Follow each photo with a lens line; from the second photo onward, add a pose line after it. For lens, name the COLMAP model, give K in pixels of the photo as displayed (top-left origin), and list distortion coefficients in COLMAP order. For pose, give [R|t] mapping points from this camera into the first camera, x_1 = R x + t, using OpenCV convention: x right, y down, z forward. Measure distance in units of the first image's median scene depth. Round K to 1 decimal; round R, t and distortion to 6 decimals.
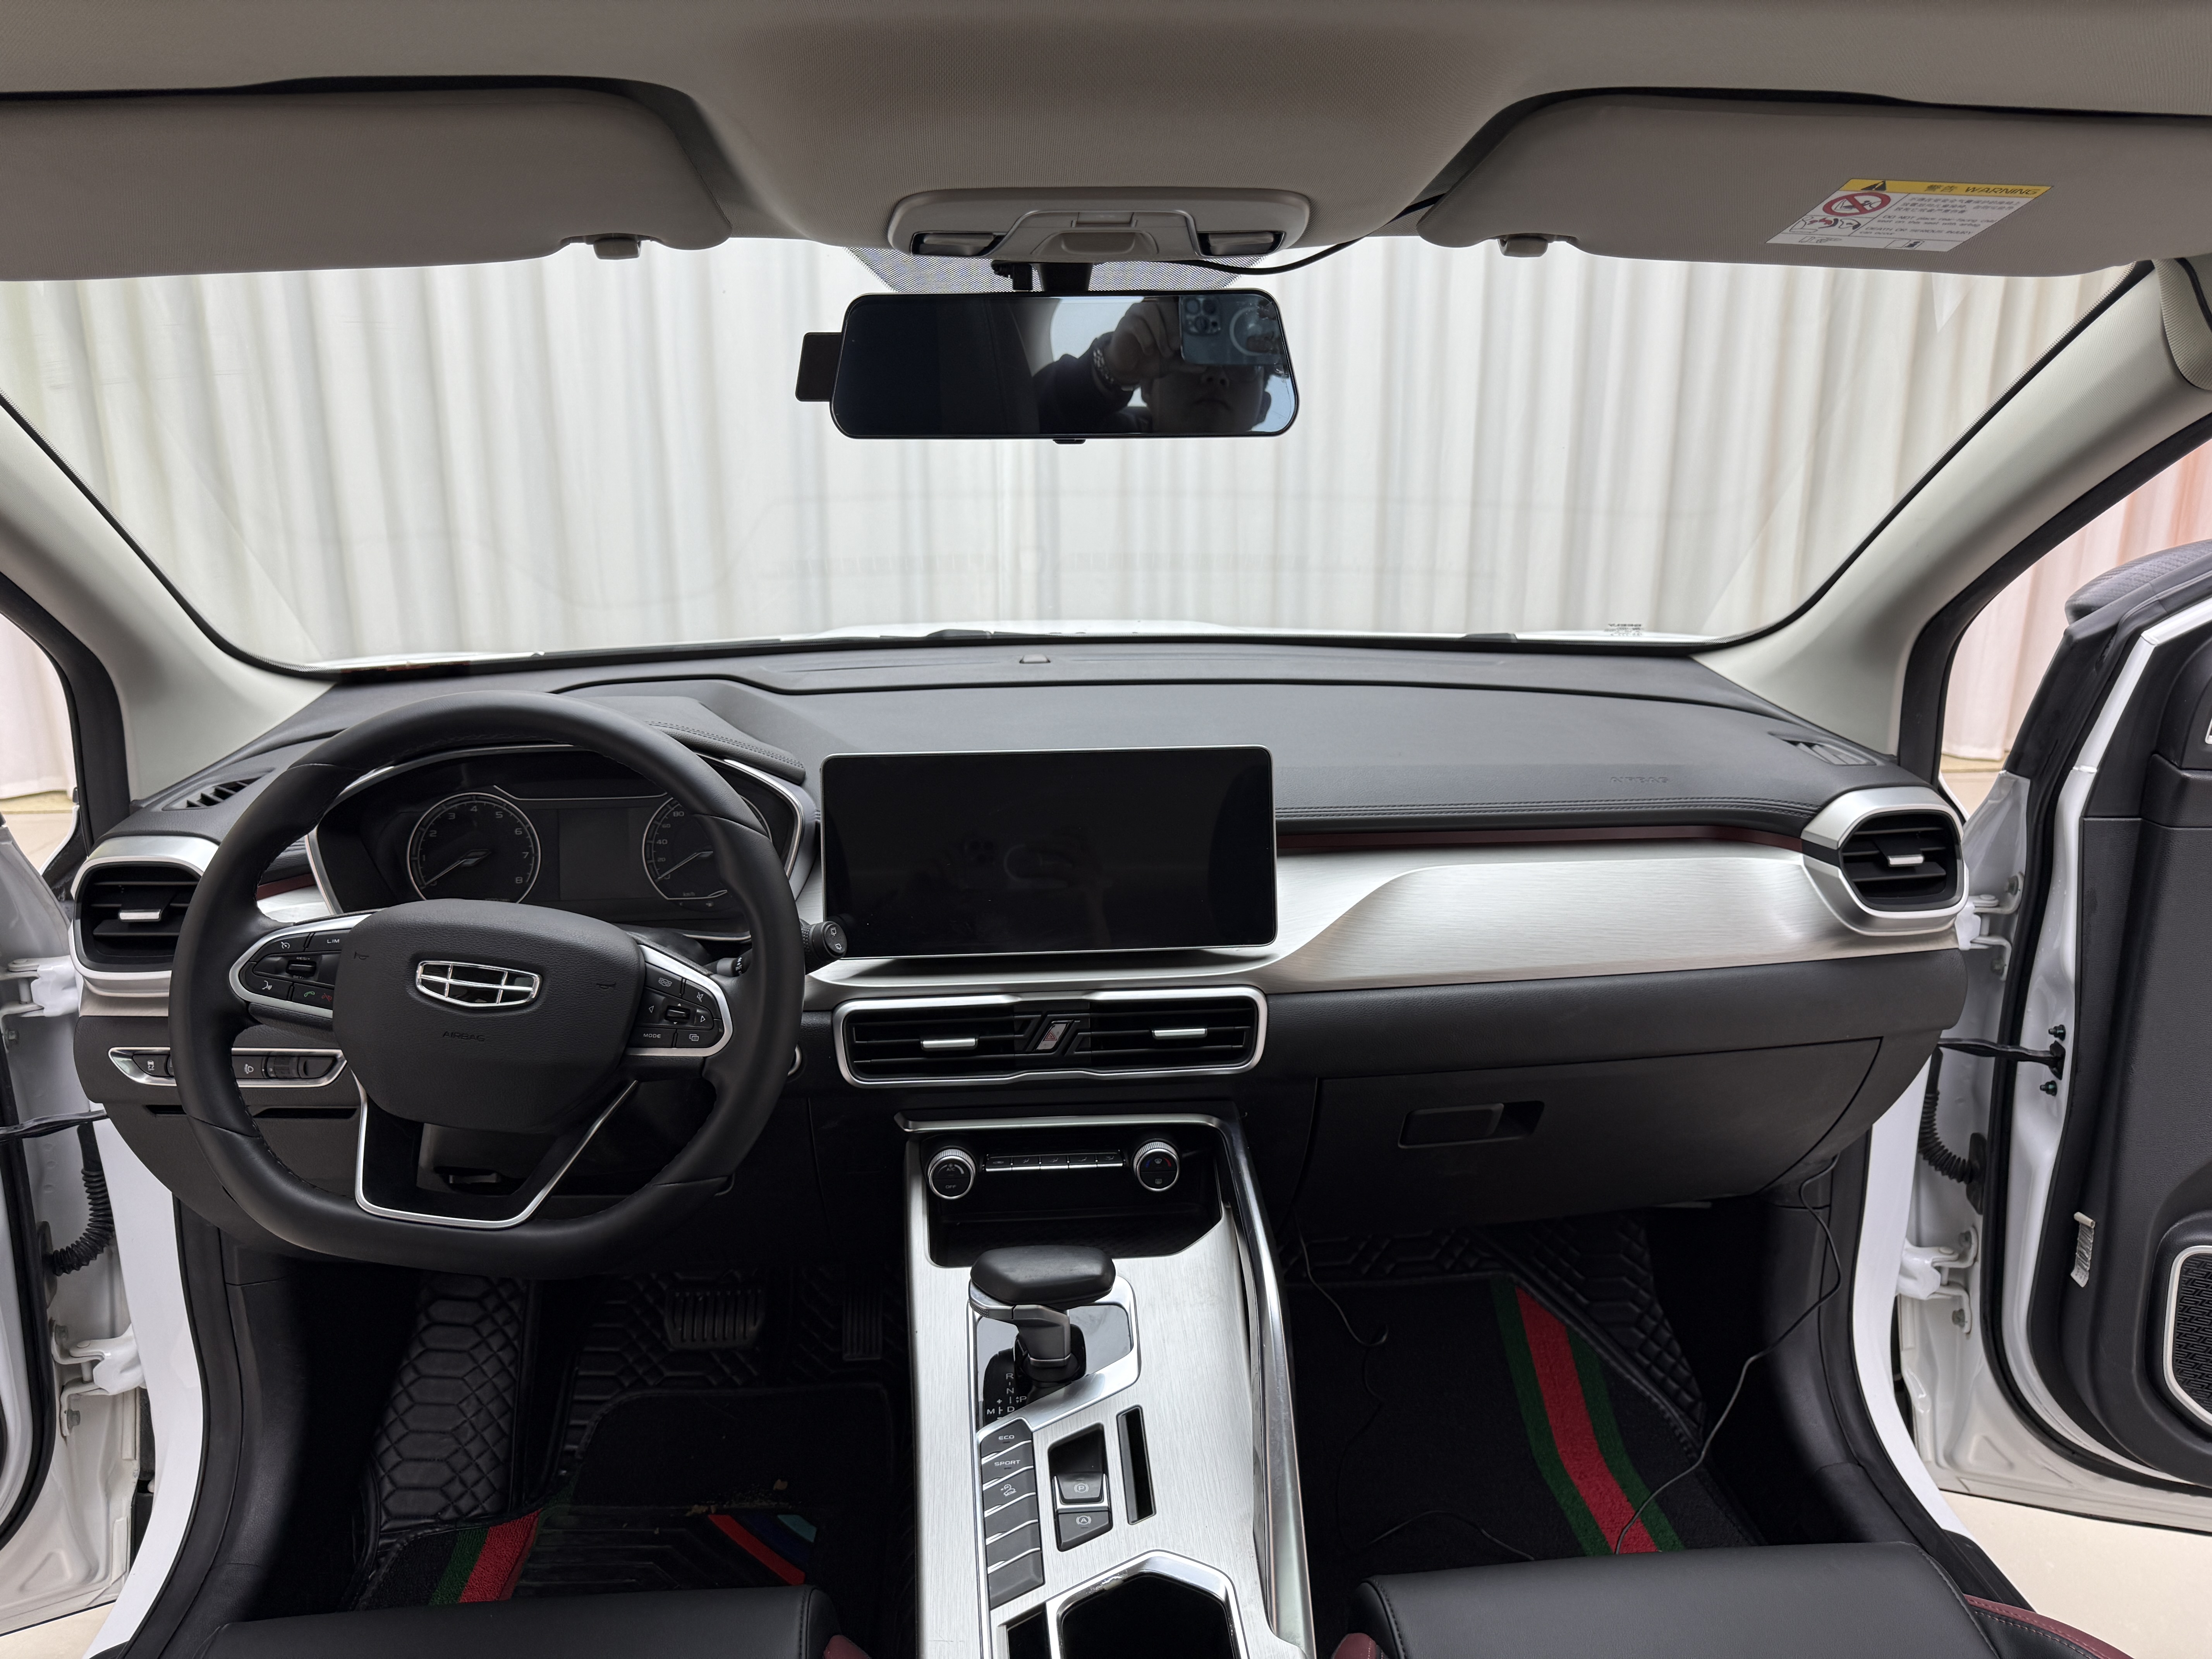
lens RADIAL K [[1579.6, 0, 1106.0], [0, 1579.6, 829.5], [0, 0, 1]] dist [0.015259, -0.013732]
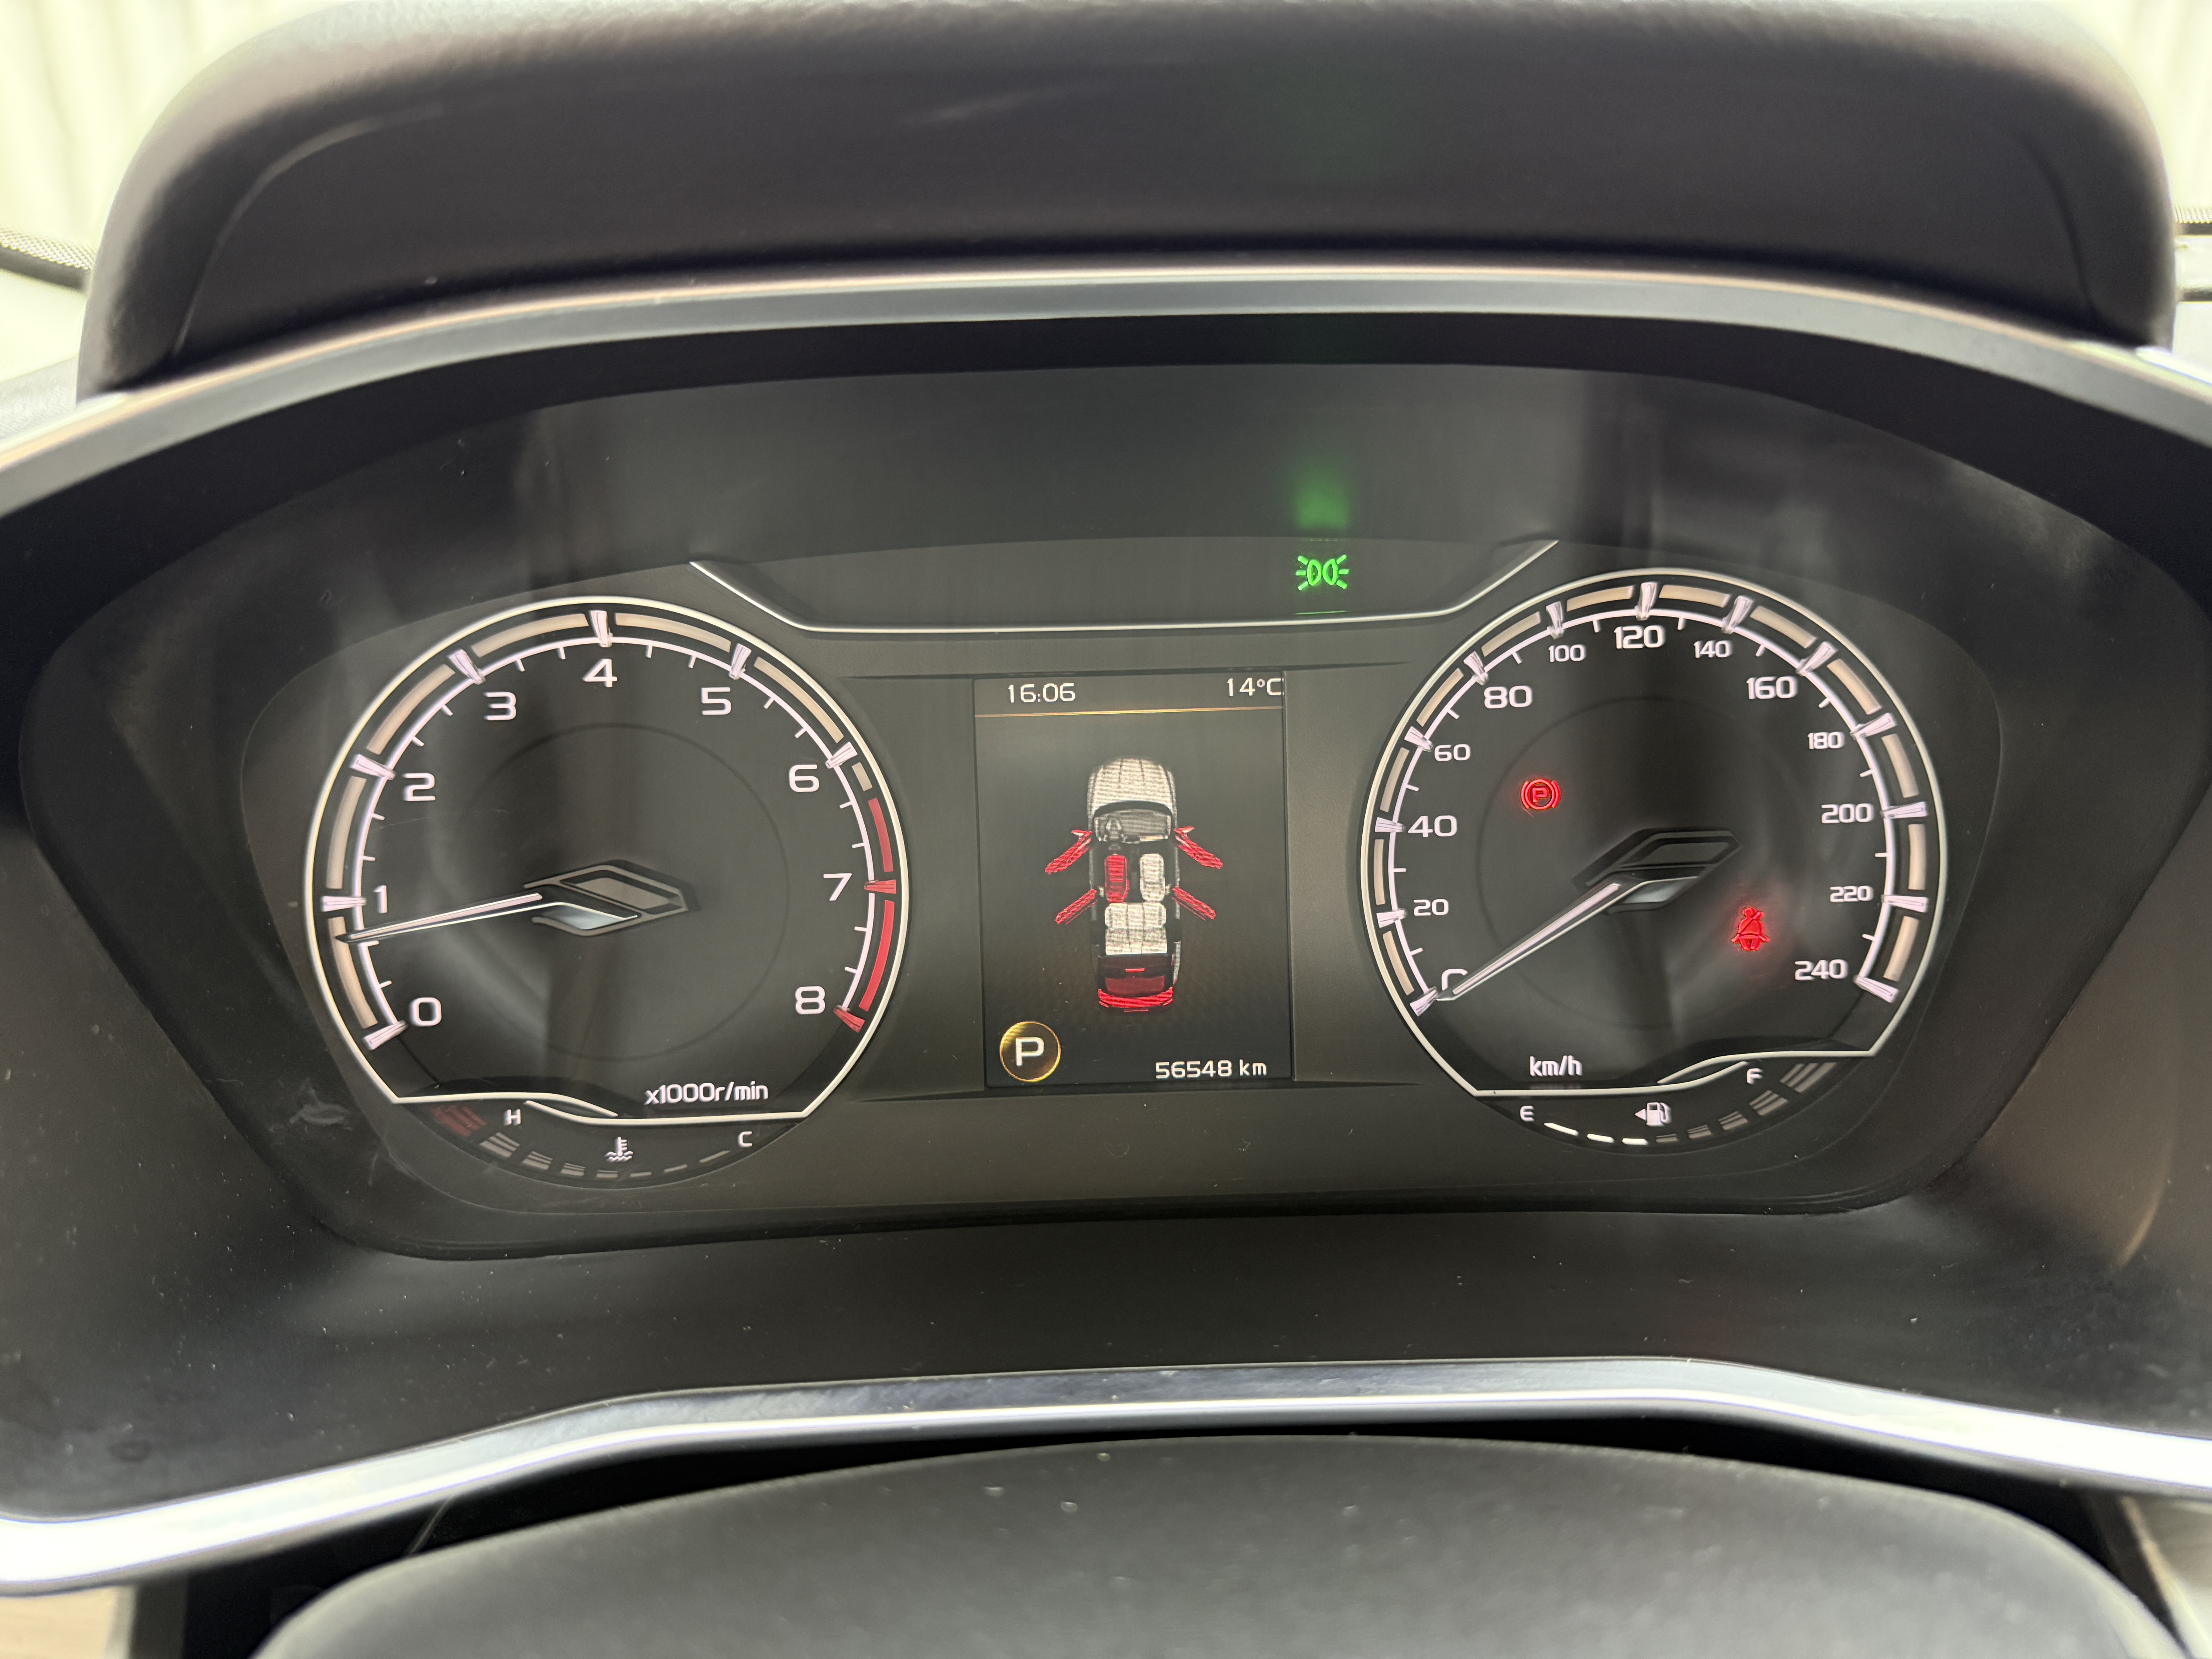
lens RADIAL K [[1579.6, 0, 1106.0], [0, 1579.6, 829.5], [0, 0, 1]] dist [0.015259, -0.013732]
pose [[0.998382, 0.013049, -0.055345, -0.335540], [-0.009037, 0.997354, 0.072129, -0.008392], [0.056140, -0.071512, 0.995859, 0.829954]]
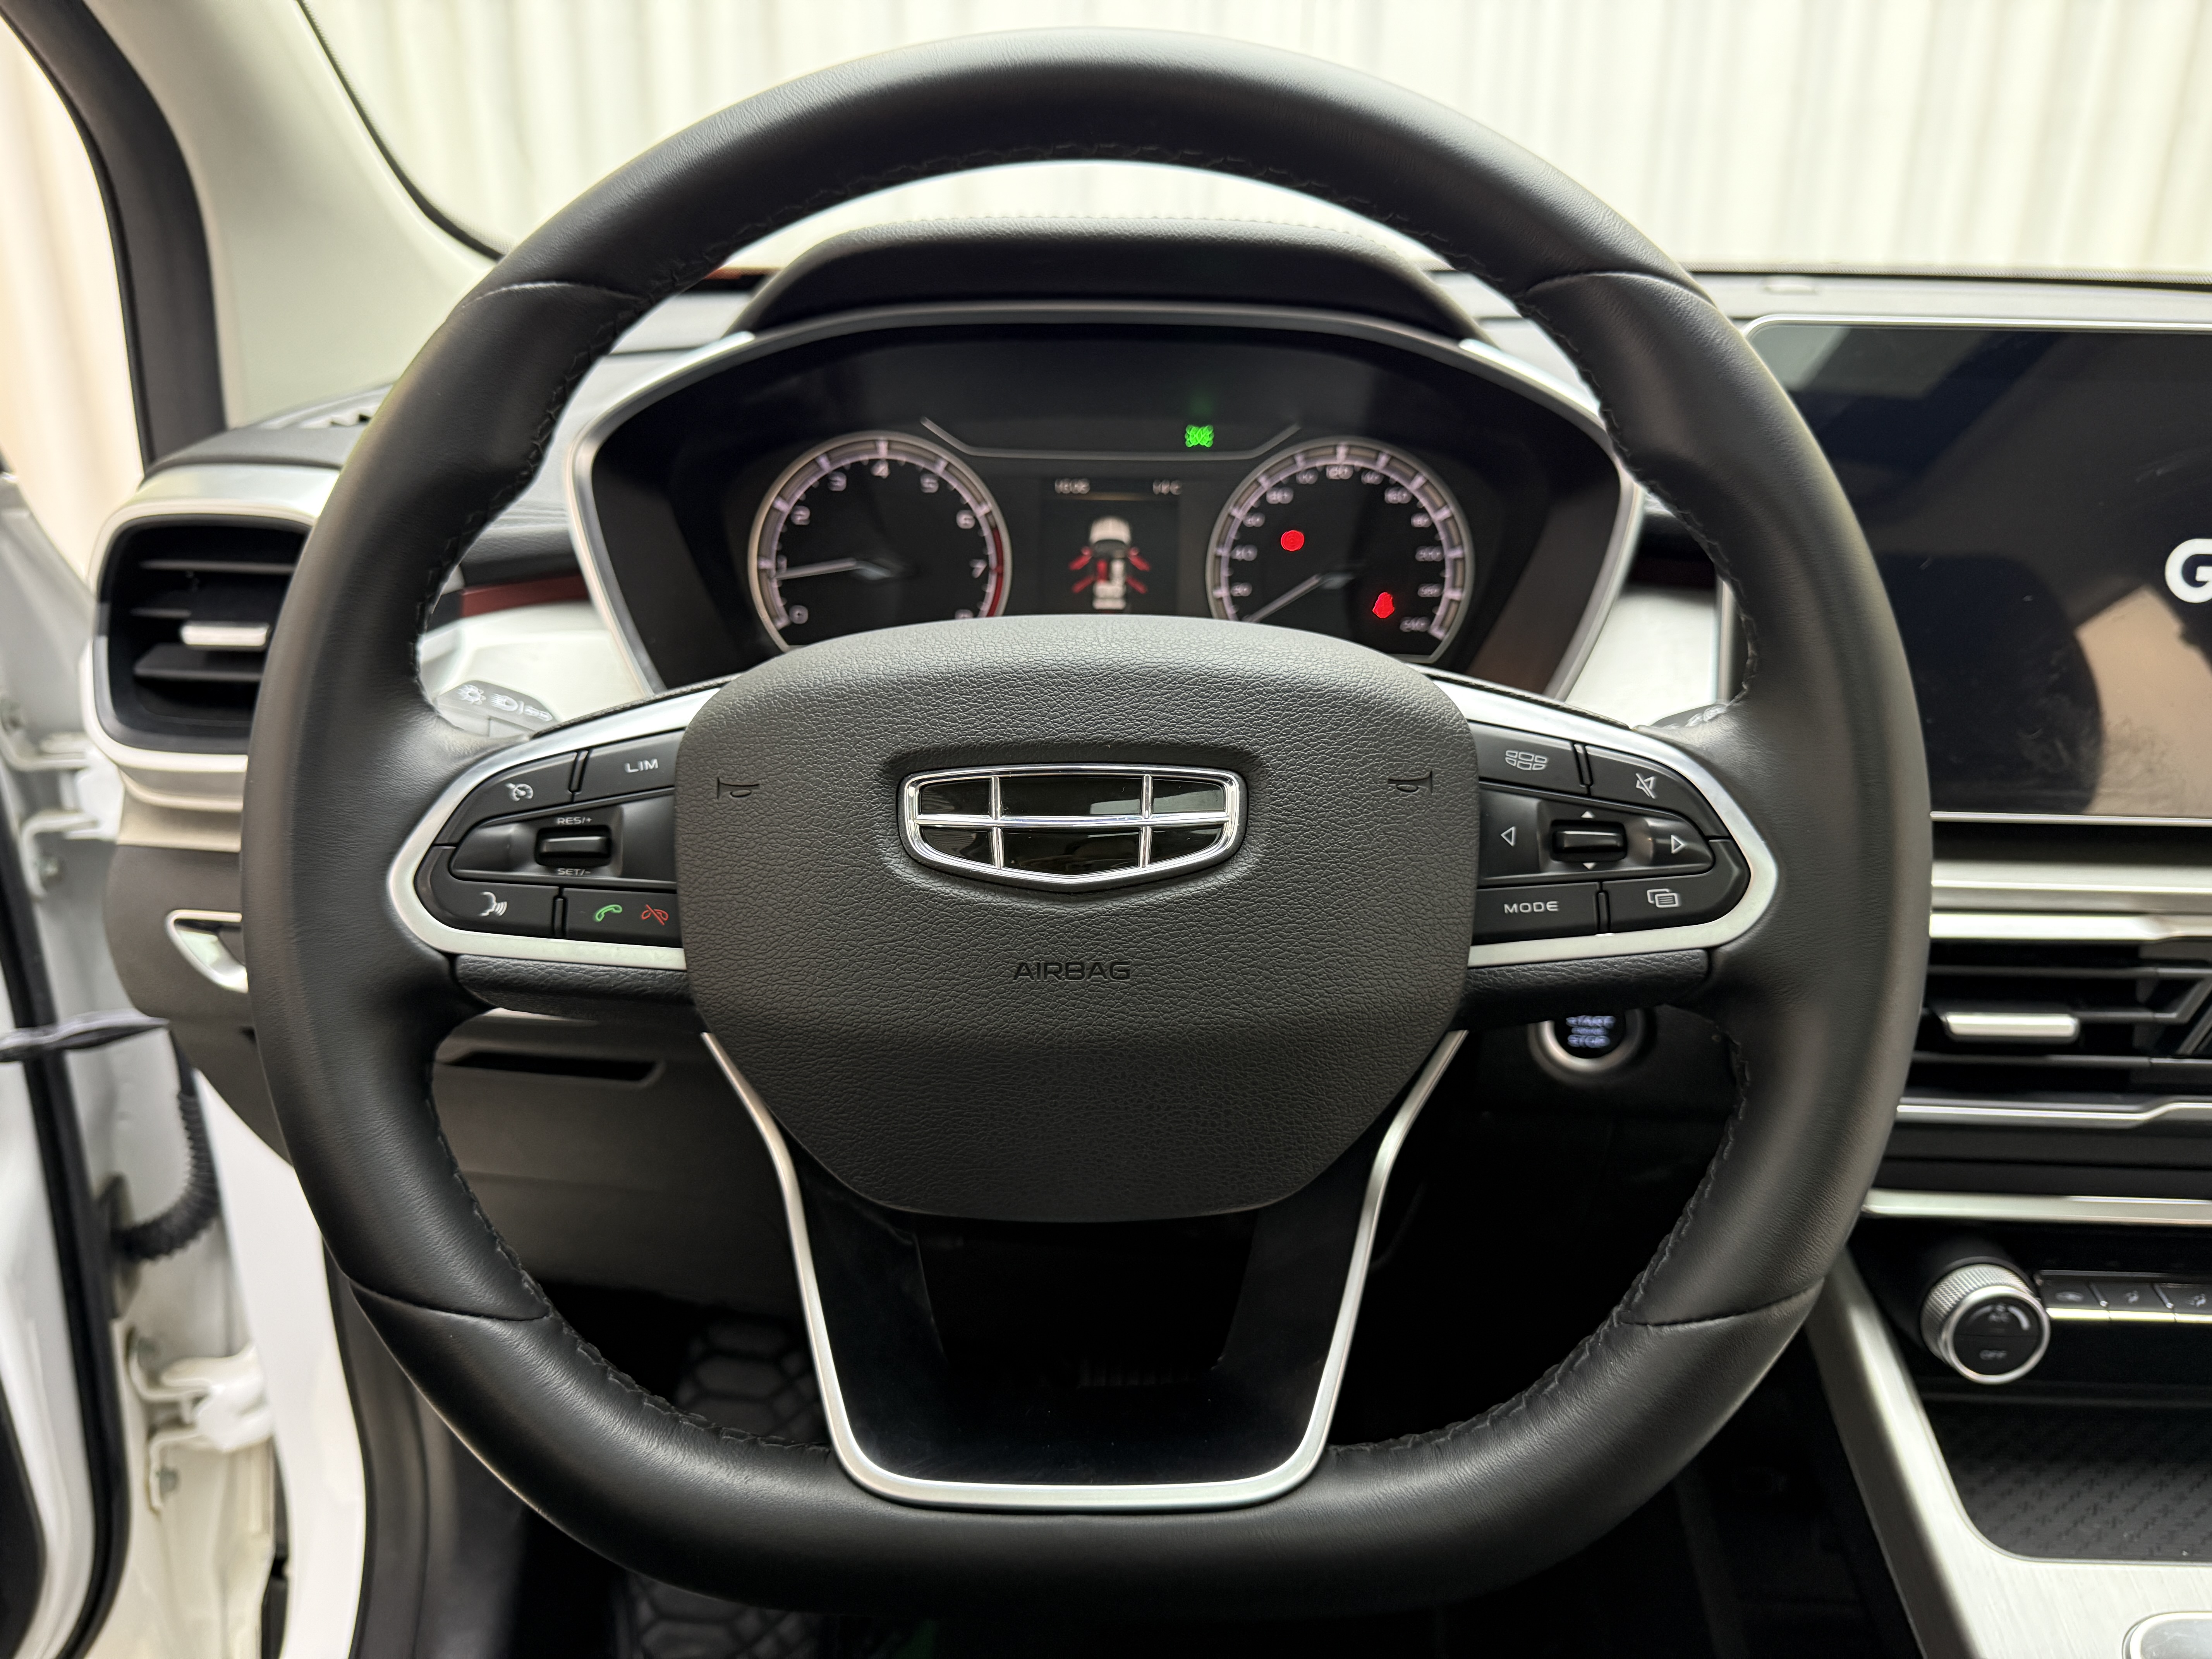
lens RADIAL K [[1597.8, 0, 1106.0], [0, 1597.8, 829.5], [0, 0, 1]] dist [-0.004690, -0.008122]
pose [[0.994134, 0.055558, -0.092791, -0.291423], [-0.047266, 0.994884, 0.089289, 0.053281], [0.097277, -0.084379, 0.991674, 0.529504]]
